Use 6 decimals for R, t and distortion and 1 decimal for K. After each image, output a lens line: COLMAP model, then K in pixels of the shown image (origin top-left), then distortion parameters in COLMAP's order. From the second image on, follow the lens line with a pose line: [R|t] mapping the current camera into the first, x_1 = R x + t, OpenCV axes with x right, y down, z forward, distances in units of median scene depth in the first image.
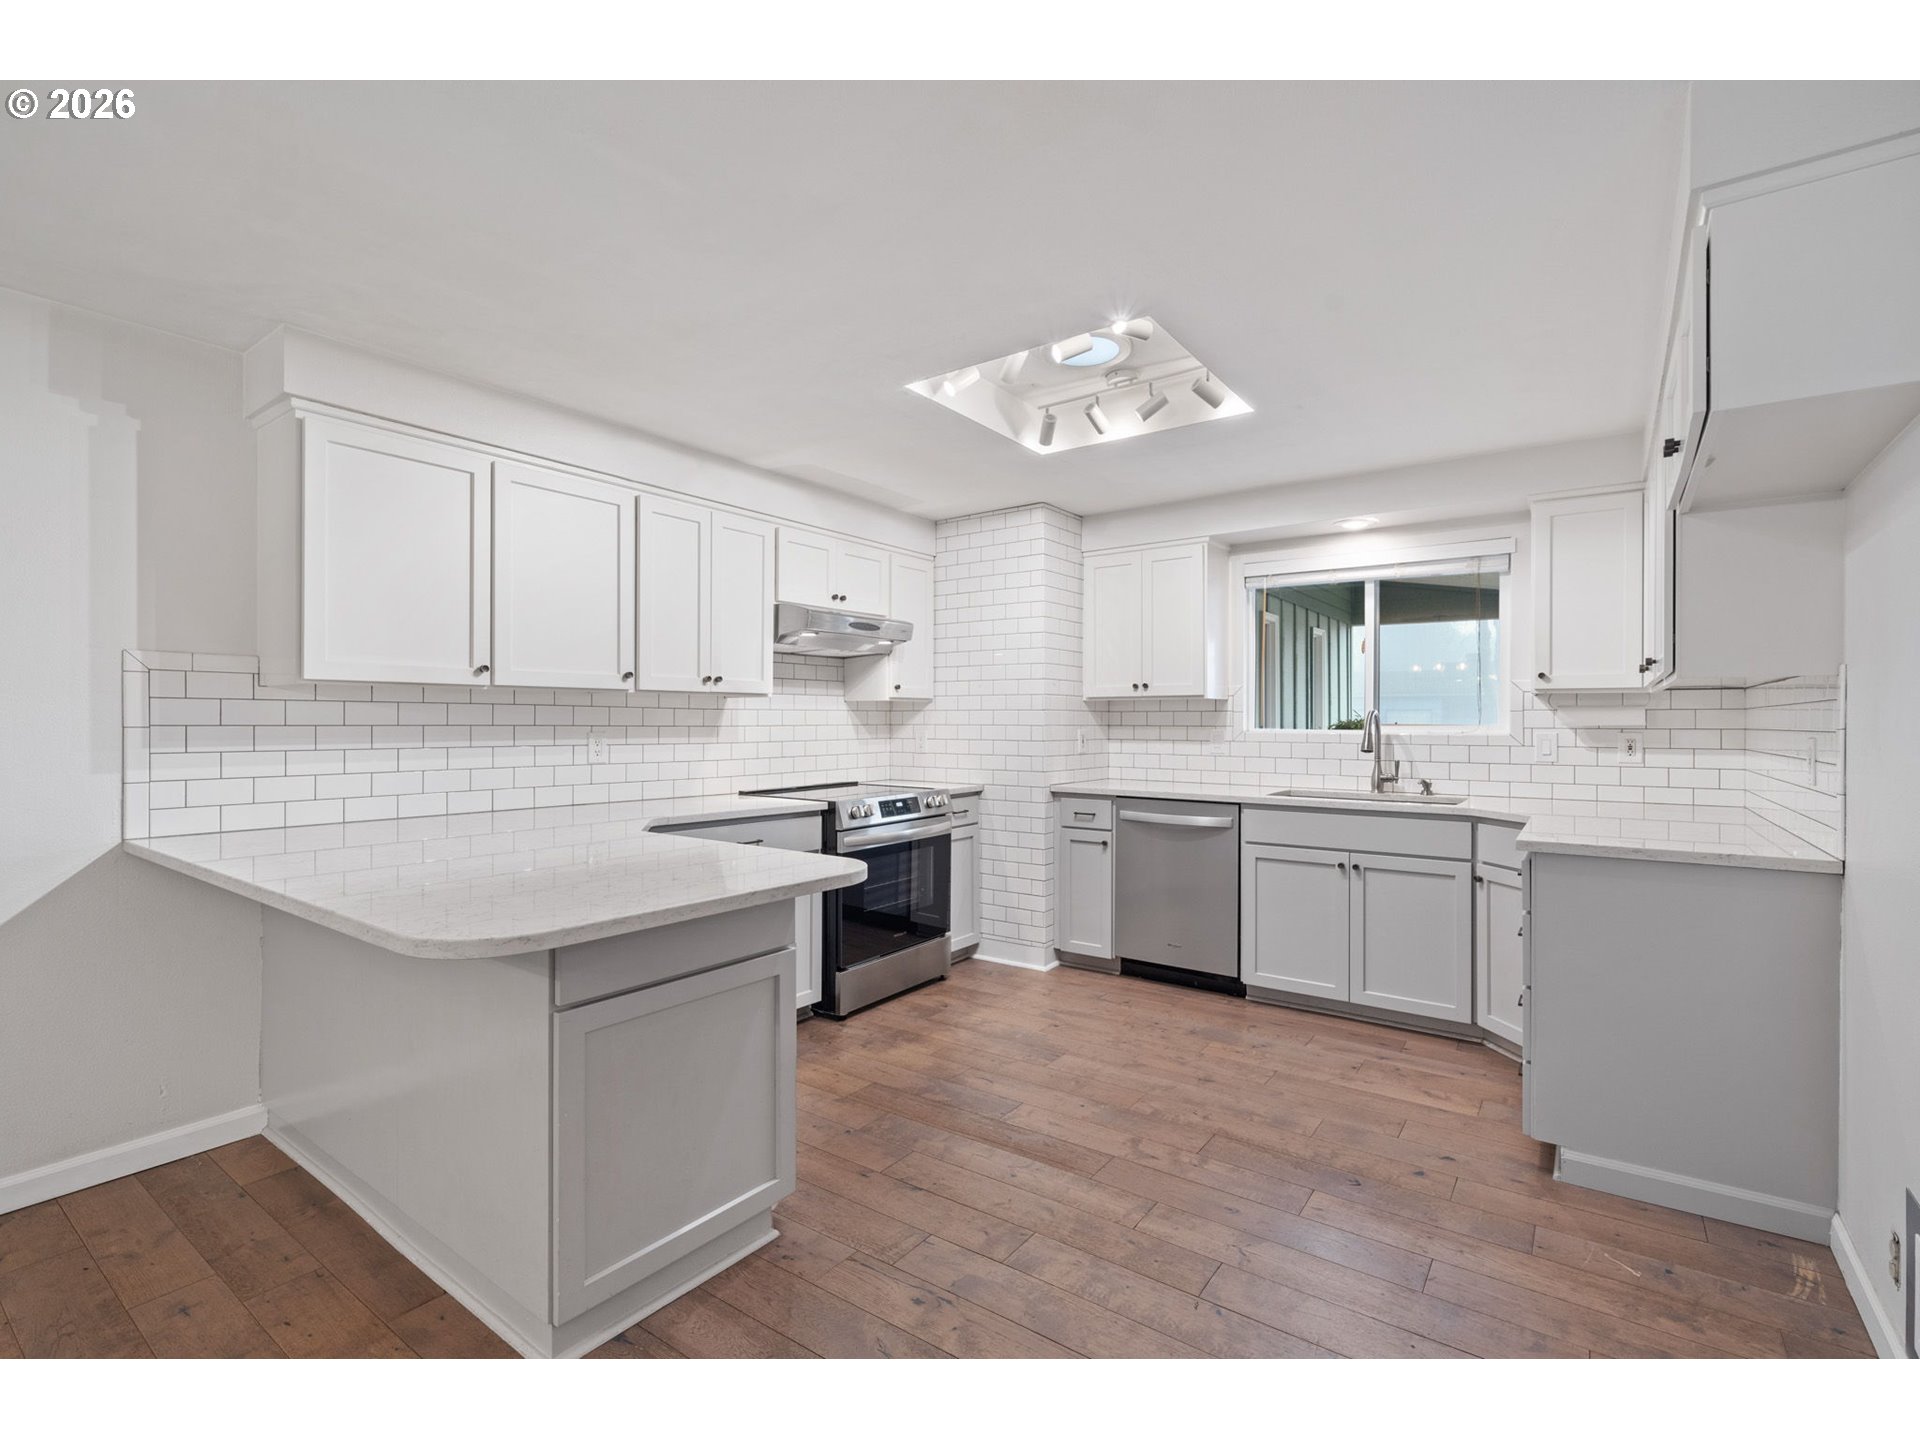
lens RADIAL K [[878.2, 0, 967.4], [0, 878.2, 718.0], [0, 0, 1]] dist [-0.001445, -0.000681]
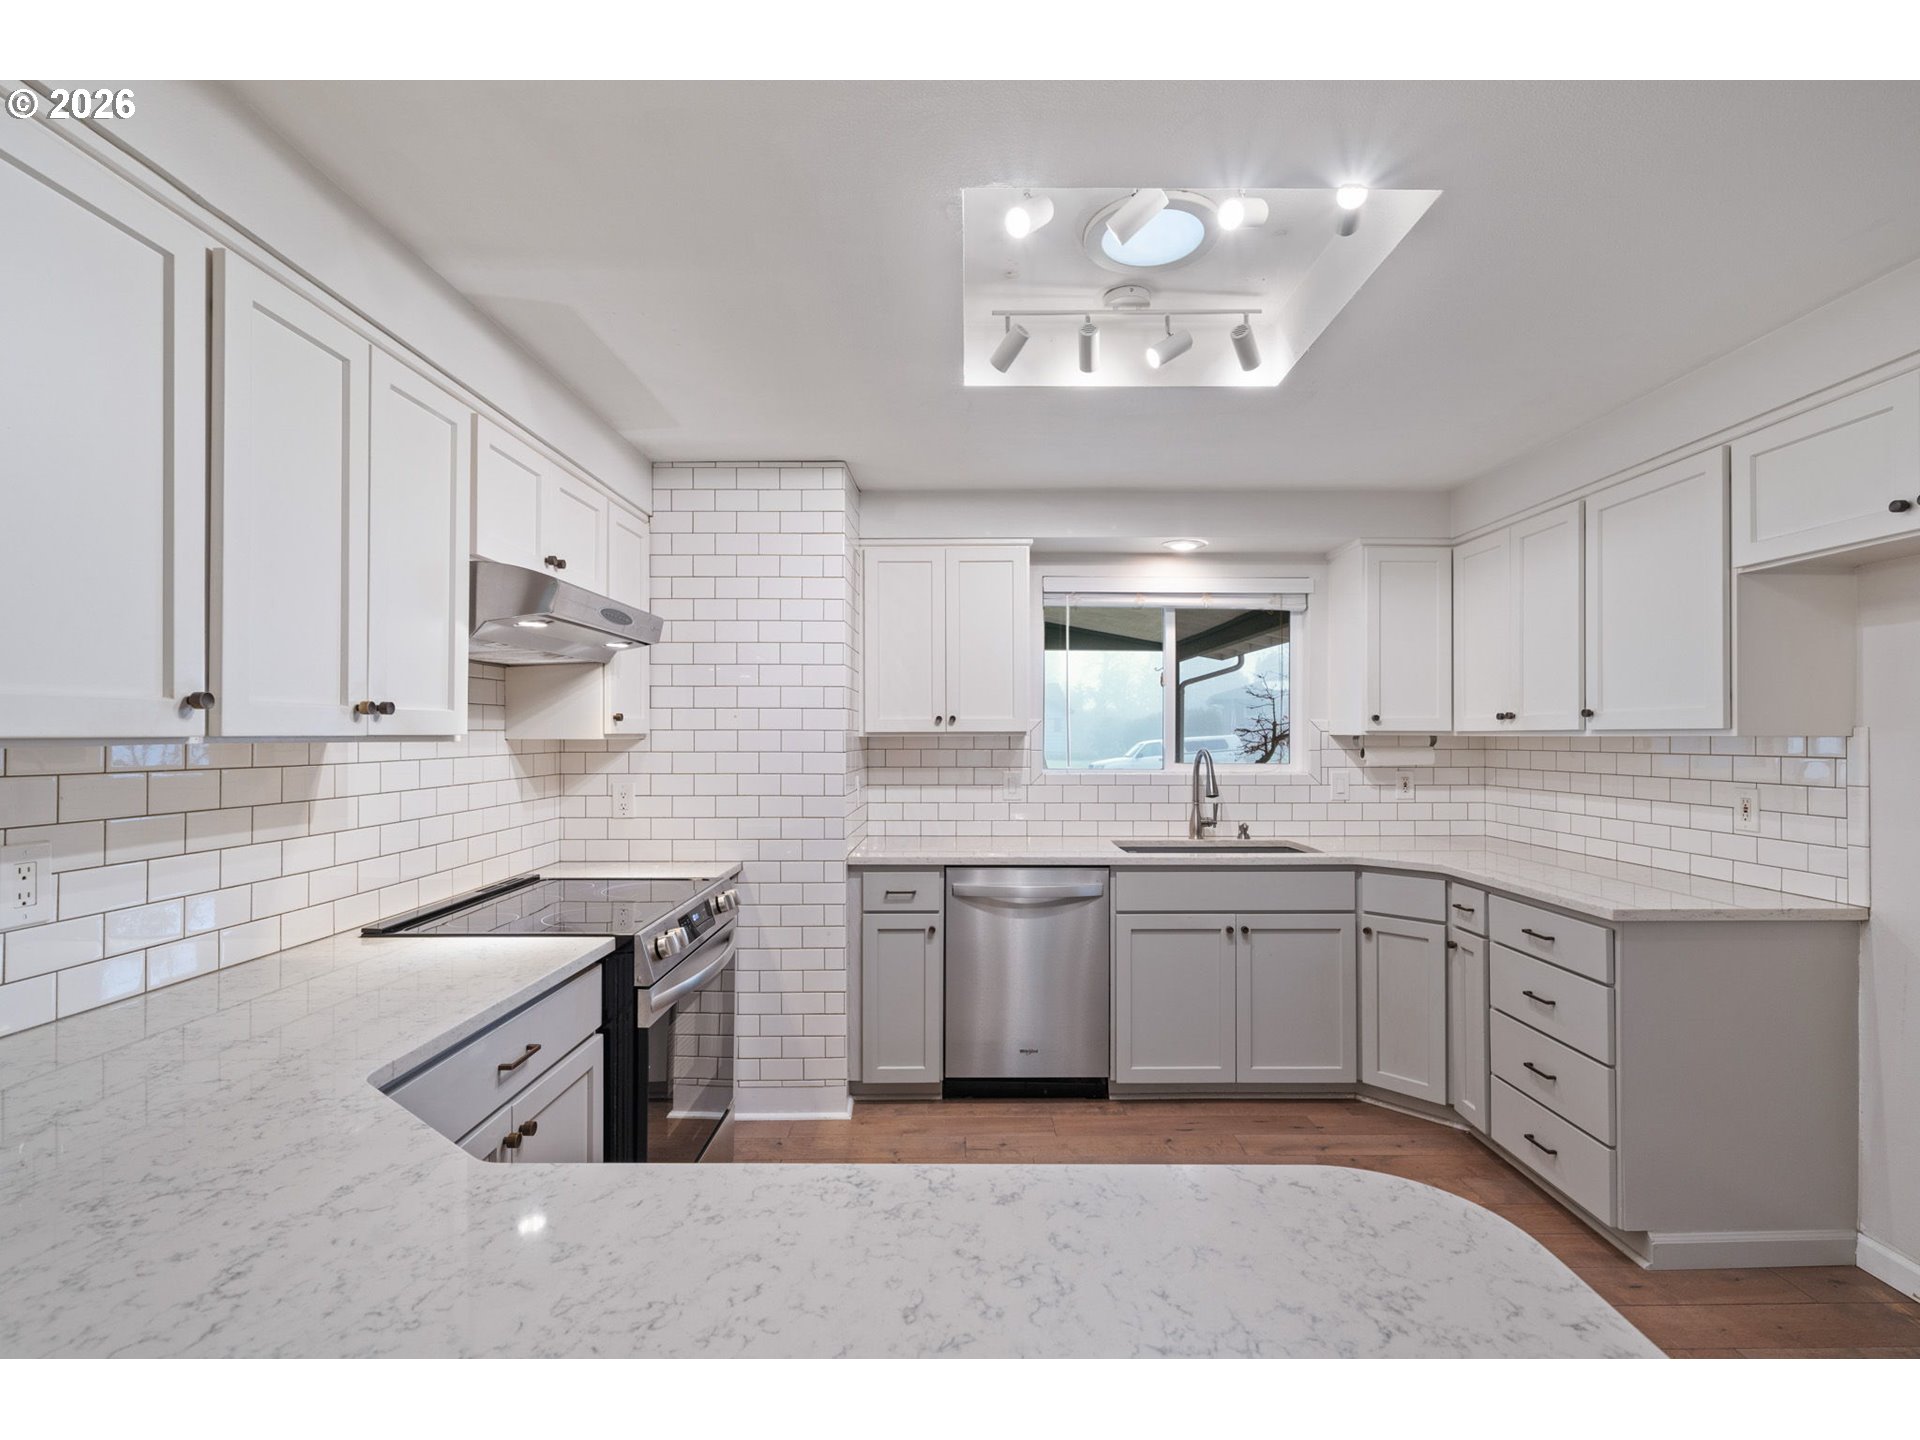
lens RADIAL K [[878.2, 0, 955.2], [0, 878.2, 727.9], [0, 0, 1]] dist [-0.001445, -0.000681]
pose [[0.805993, 0.001120, 0.591925, -0.283393], [-0.000067, 0.999998, -0.001800, -0.029746], [-0.591926, 0.001411, 0.805991, 0.400847]]
